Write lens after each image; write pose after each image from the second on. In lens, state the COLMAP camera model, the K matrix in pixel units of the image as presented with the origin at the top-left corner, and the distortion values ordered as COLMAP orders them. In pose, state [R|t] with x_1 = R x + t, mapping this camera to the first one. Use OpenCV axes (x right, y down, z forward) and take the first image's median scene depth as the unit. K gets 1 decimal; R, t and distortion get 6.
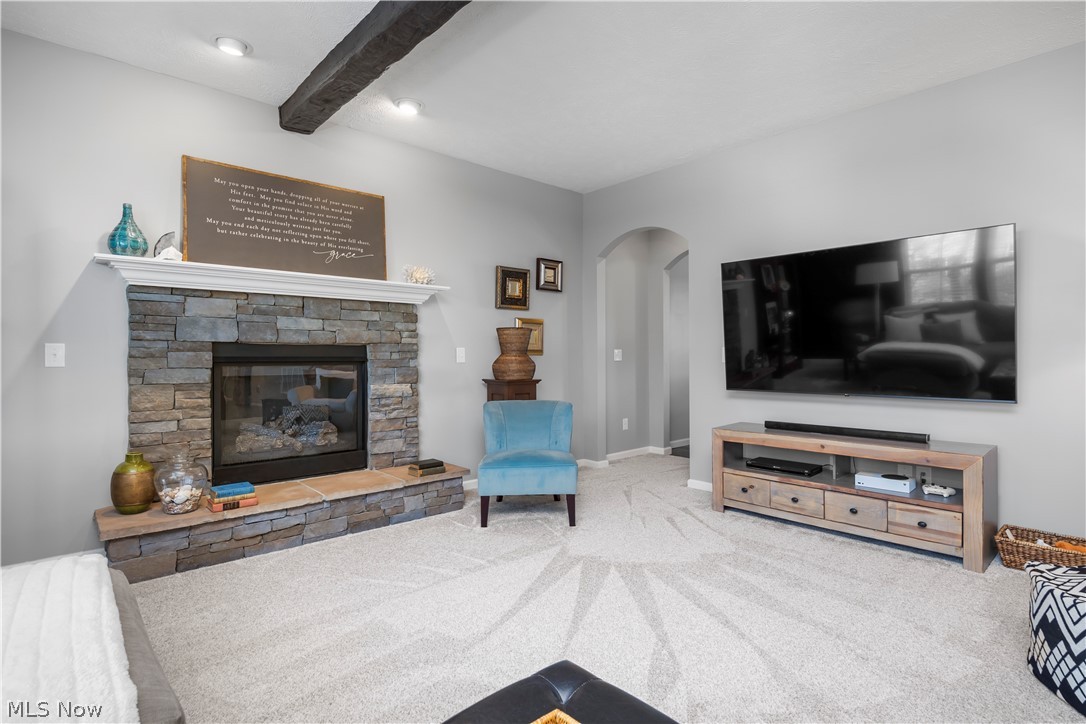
lens RADIAL K [[532.3, 0, 537.5], [0, 532.3, 360.9], [0, 0, 1]] dist [-0.004827, -0.000752]
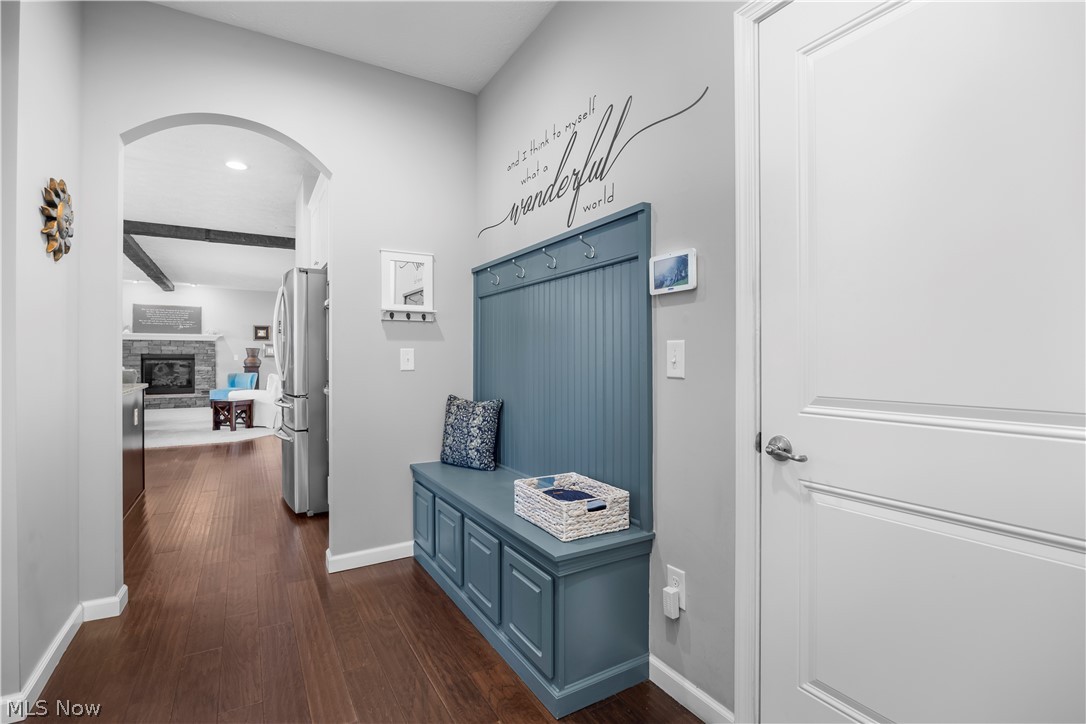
lens RADIAL K [[512.9, 0, 553.1], [0, 512.9, 359.7], [0, 0, 1]] dist [-0.016119, 0.001787]
pose [[0.985236, 0.009625, -0.170929, 2.393445], [-0.009391, 0.999954, 0.002180, -0.025040], [0.170942, -0.000543, 0.985281, -1.686486]]
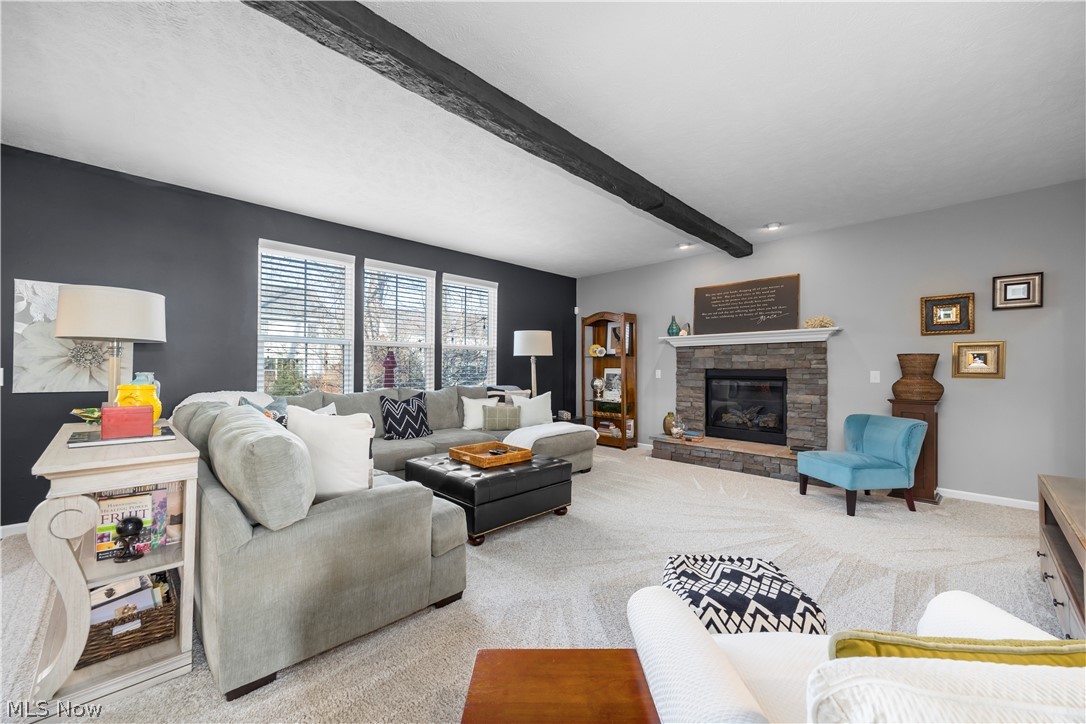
lens RADIAL K [[420.6, 0, 548.5], [0, 420.6, 369.2], [0, 0, 1]] dist [0.003090, -0.001242]
pose [[0.066928, 0.009735, -0.997710, 0.942012], [-0.005941, 0.999939, 0.009358, -0.039604], [0.997740, 0.005301, 0.066982, 0.200839]]
